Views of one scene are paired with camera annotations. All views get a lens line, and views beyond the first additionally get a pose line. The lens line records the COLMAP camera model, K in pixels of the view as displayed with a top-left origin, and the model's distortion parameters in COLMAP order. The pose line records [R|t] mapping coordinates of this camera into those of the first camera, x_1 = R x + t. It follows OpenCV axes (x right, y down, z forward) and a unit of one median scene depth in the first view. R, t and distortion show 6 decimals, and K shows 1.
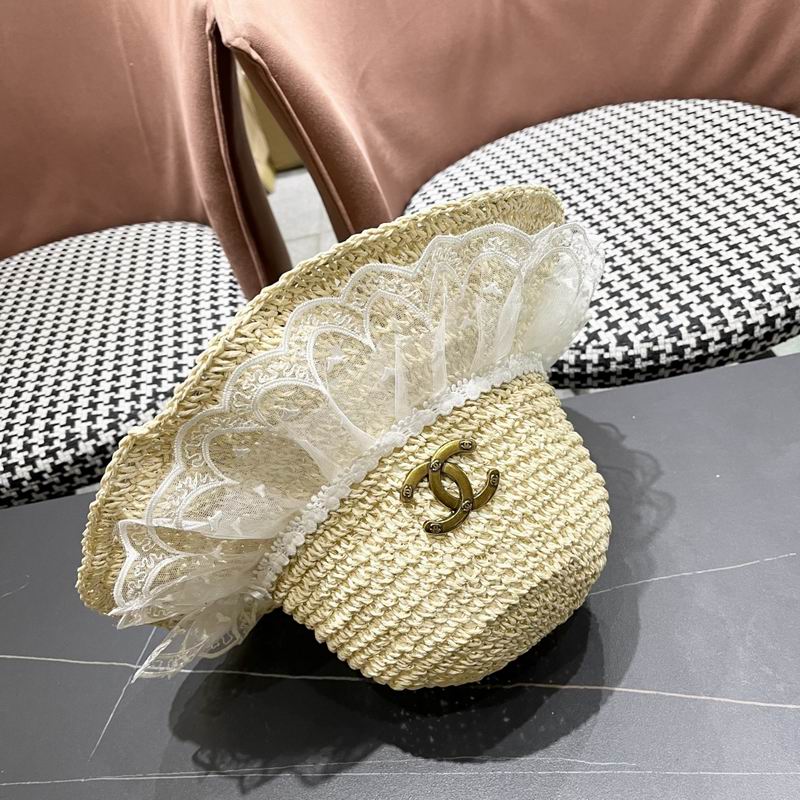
lens RADIAL K [[832.2, 0, 403.9], [0, 832.2, 398.1], [0, 0, 1]] dist [0.011576, 0.000000]
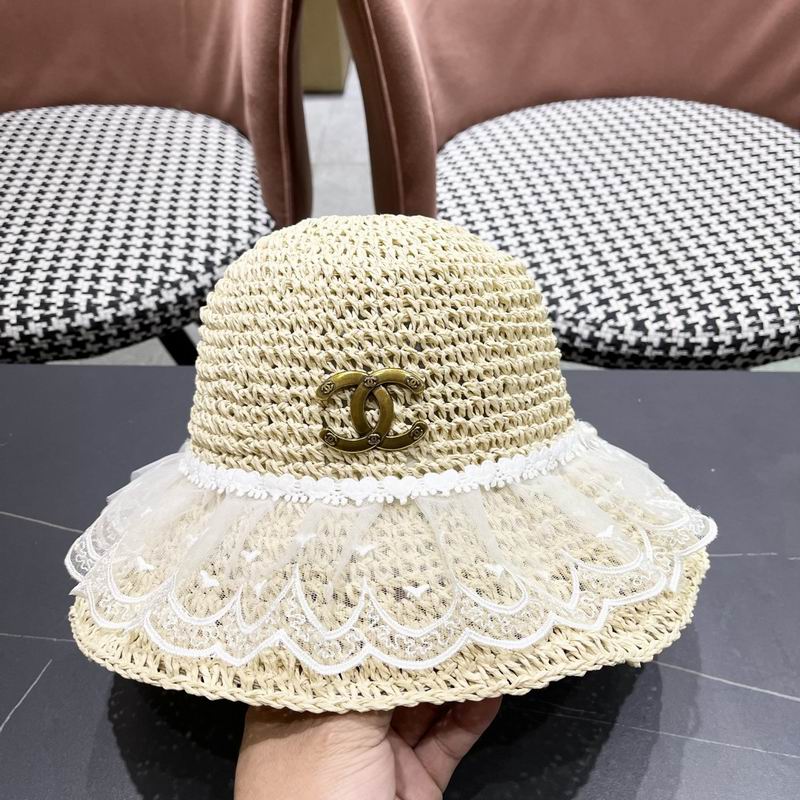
lens RADIAL K [[832.2, 0, 397.4], [0, 832.2, 410.2], [0, 0, 1]] dist [0.011576, 0.000000]
pose [[0.976179, 0.200343, 0.083292, -0.083390], [-0.204980, 0.977417, 0.051376, 0.036957], [-0.071118, -0.067226, 0.995200, 0.000338]]
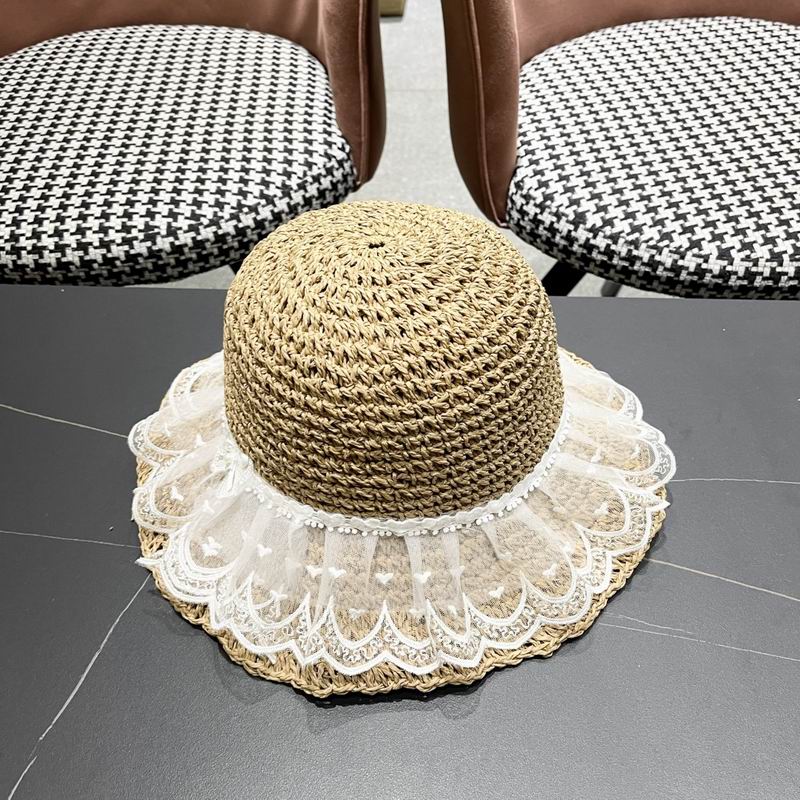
lens RADIAL K [[832.2, 0, 412.6], [0, 832.2, 415.8], [0, 0, 1]] dist [0.011576, 0.000000]
pose [[0.975648, 0.208895, 0.066884, -0.120093], [-0.216356, 0.966673, 0.136868, 0.057745], [-0.036064, -0.148006, 0.988329, -0.005389]]
